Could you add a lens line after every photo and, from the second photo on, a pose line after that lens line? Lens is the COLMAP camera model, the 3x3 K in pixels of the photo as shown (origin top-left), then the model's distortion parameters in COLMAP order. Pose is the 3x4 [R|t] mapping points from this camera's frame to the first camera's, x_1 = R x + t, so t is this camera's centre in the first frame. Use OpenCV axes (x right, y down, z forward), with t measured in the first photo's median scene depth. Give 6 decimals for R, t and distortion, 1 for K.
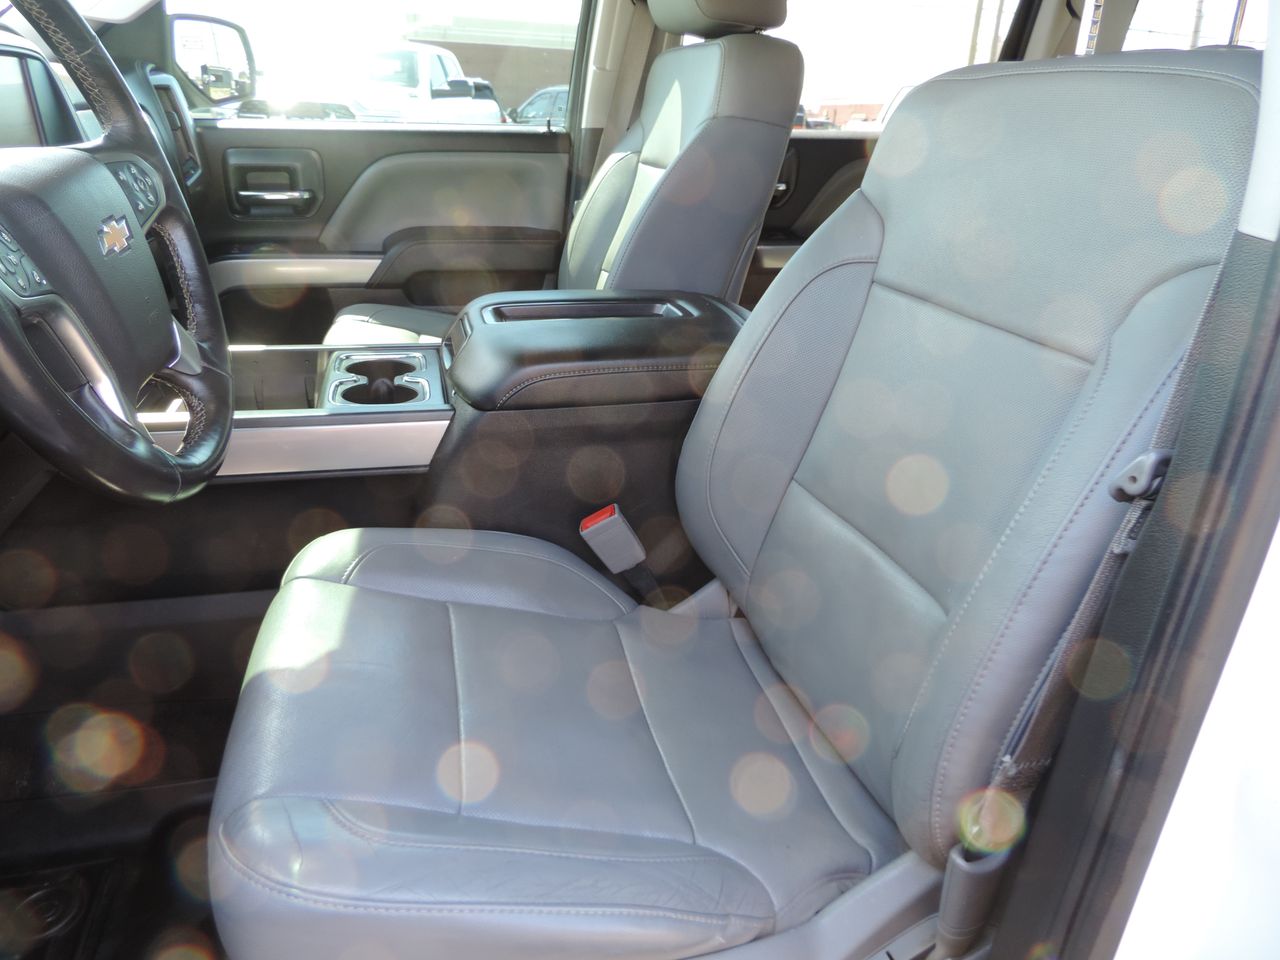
lens RADIAL K [[902.5, 0, 638.3], [0, 902.5, 476.6], [0, 0, 1]] dist [-0.021844, 0.008666]
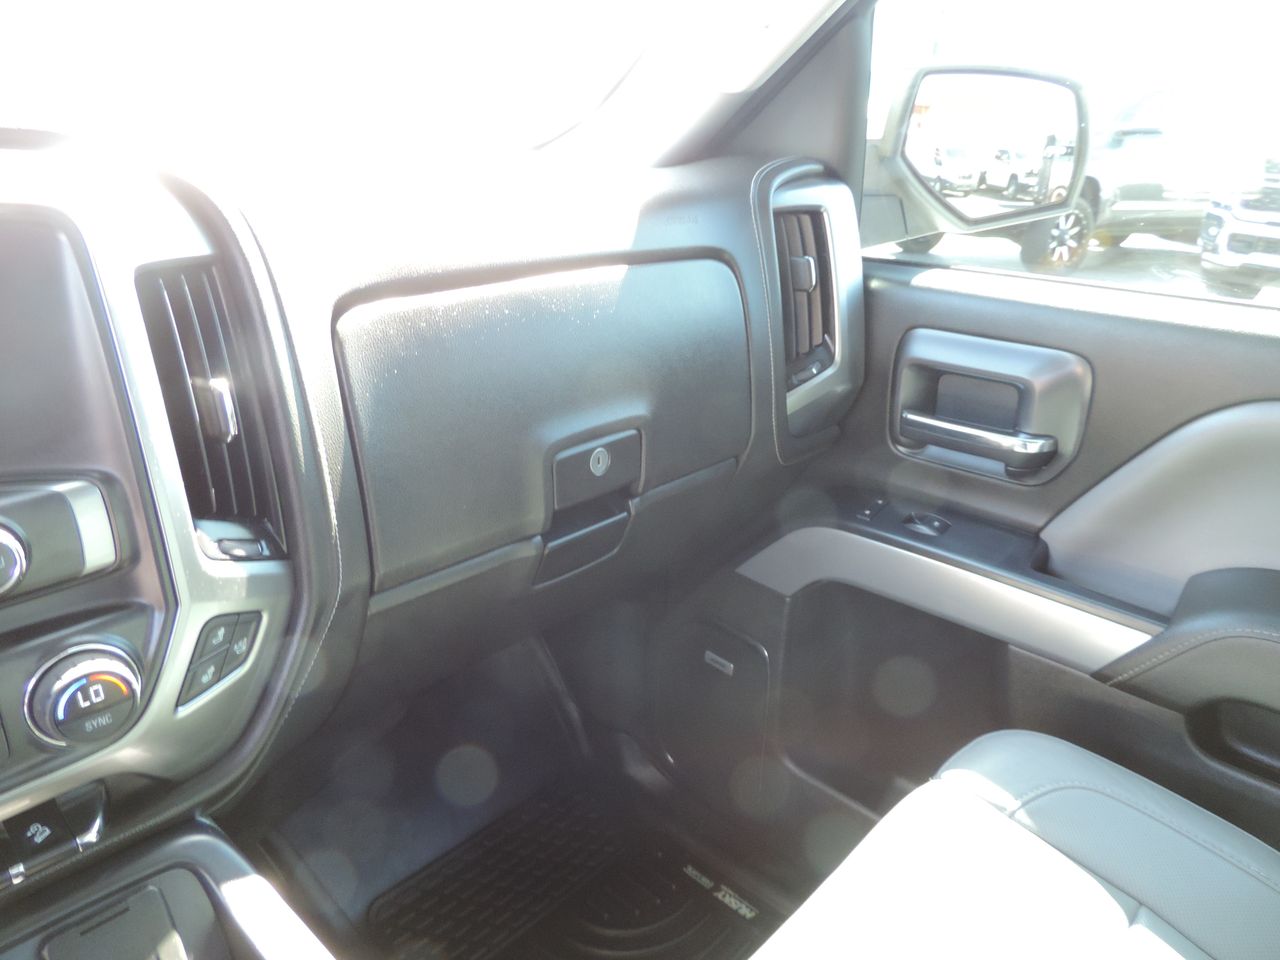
lens RADIAL K [[902.5, 0, 646.0], [0, 902.5, 481.9], [0, 0, 1]] dist [-0.021844, 0.008666]
pose [[0.537409, 0.289933, -0.791916, -0.149983], [-0.319324, 0.939082, 0.127113, -0.396322], [0.780528, 0.184566, 0.597254, 0.786996]]
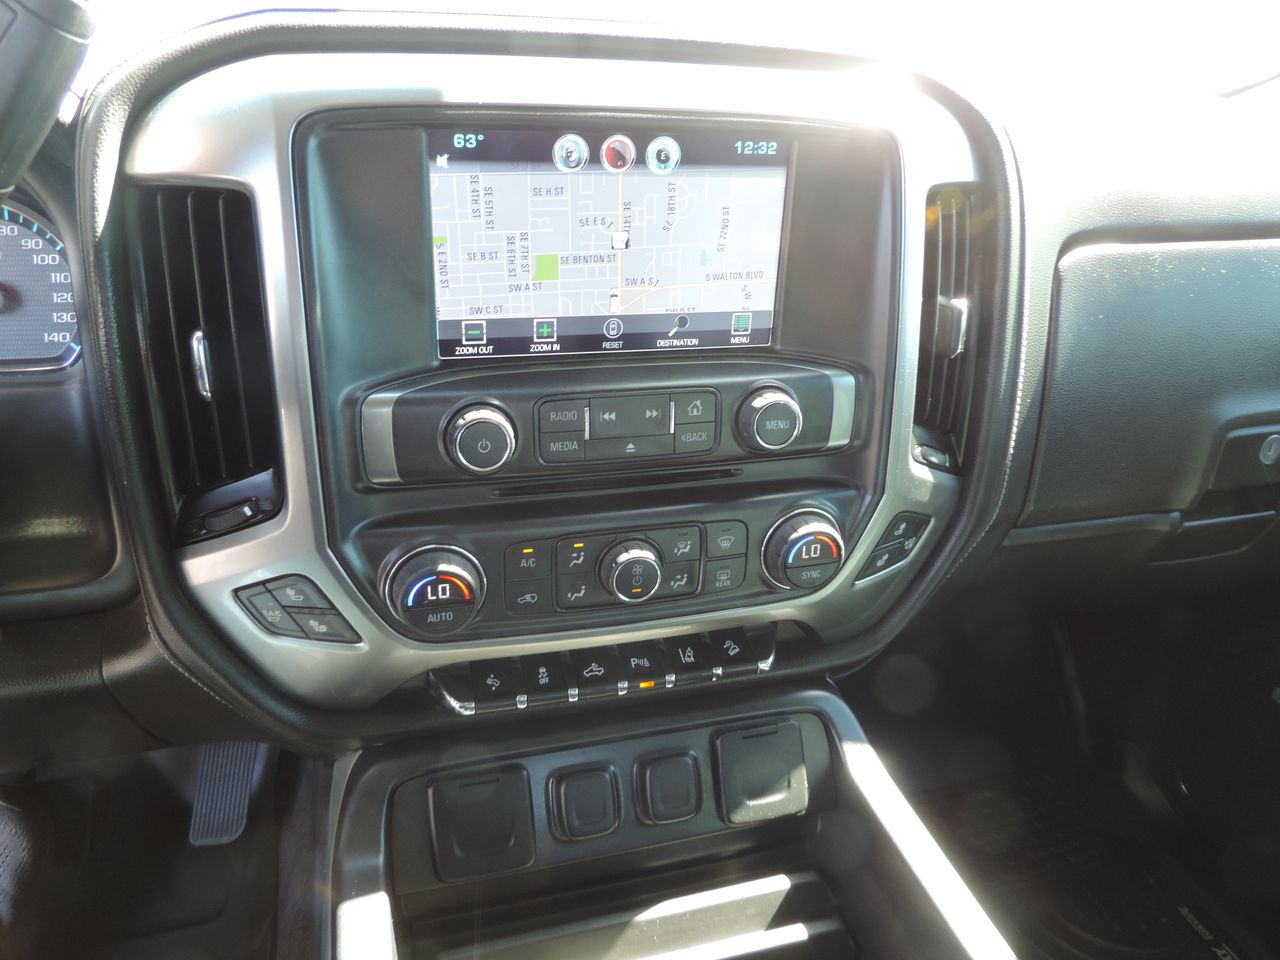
lens RADIAL K [[902.5, 0, 638.5], [0, 902.5, 478.7], [0, 0, 1]] dist [-0.021844, 0.008666]
pose [[0.021626, 0.402725, -0.915065, -0.154730], [-0.402213, 0.841447, 0.360820, -0.353498], [0.915291, 0.360248, 0.180179, 0.691427]]
